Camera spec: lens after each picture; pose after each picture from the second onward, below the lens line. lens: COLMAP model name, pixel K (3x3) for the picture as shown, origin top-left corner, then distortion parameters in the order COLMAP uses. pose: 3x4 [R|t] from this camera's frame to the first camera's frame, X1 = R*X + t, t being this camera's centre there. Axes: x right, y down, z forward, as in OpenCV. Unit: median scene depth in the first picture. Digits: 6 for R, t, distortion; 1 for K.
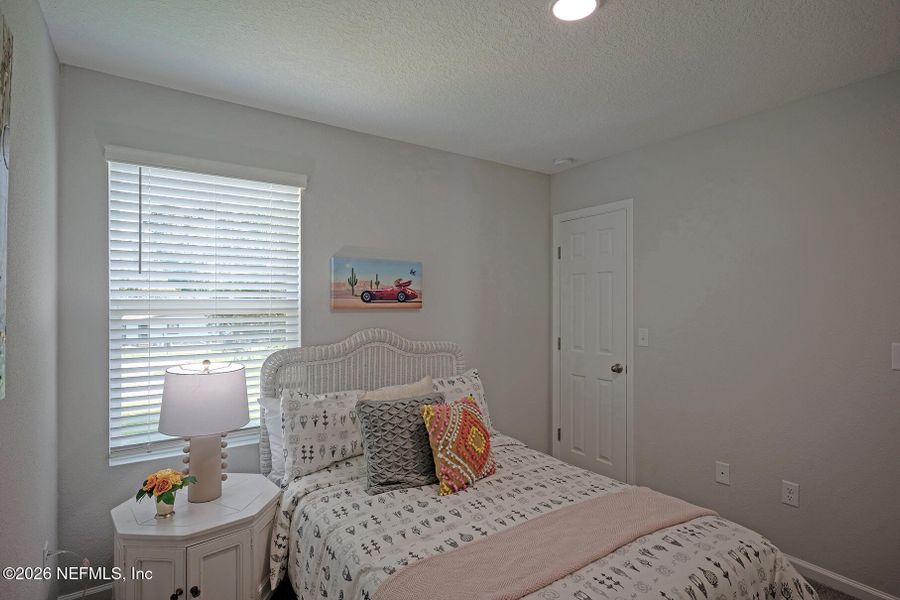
lens RADIAL K [[460.2, 0, 452.1], [0, 460.2, 301.5], [0, 0, 1]] dist [0.004112, 0.000663]
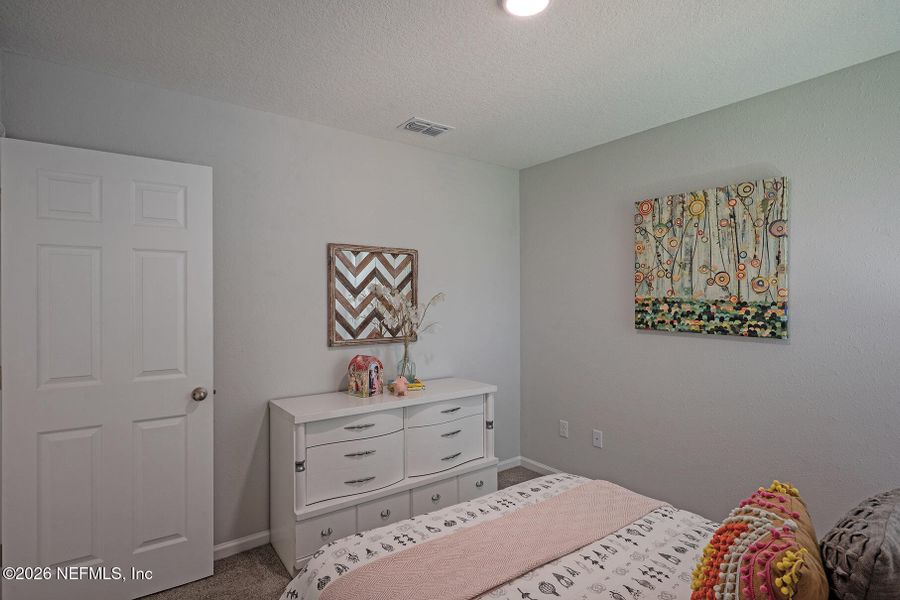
lens RADIAL K [[460.2, 0, 452.1], [0, 460.2, 301.5], [0, 0, 1]] dist [0.004112, 0.000663]
pose [[-0.998926, 0.001774, -0.046291, 0.277215], [0.001806, 0.999998, -0.000649, 0.006767], [0.046290, -0.000732, -0.998928, 1.170211]]
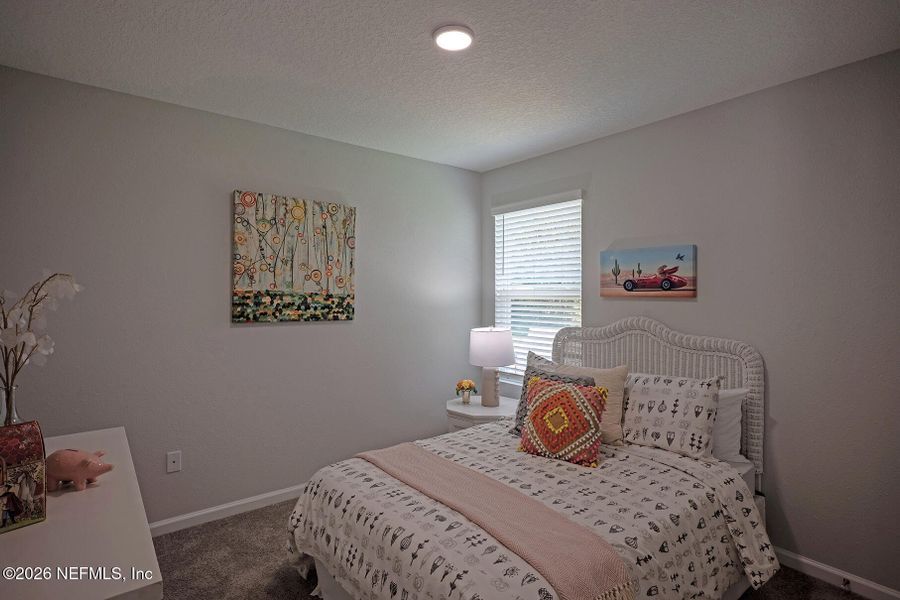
lens RADIAL K [[460.2, 0, 452.1], [0, 460.2, 301.5], [0, 0, 1]] dist [0.004112, 0.000663]
pose [[0.077832, 0.017926, -0.996805, 0.848301], [0.003141, 0.999829, 0.018226, 0.005905], [0.996962, -0.004550, 0.077762, 0.530803]]
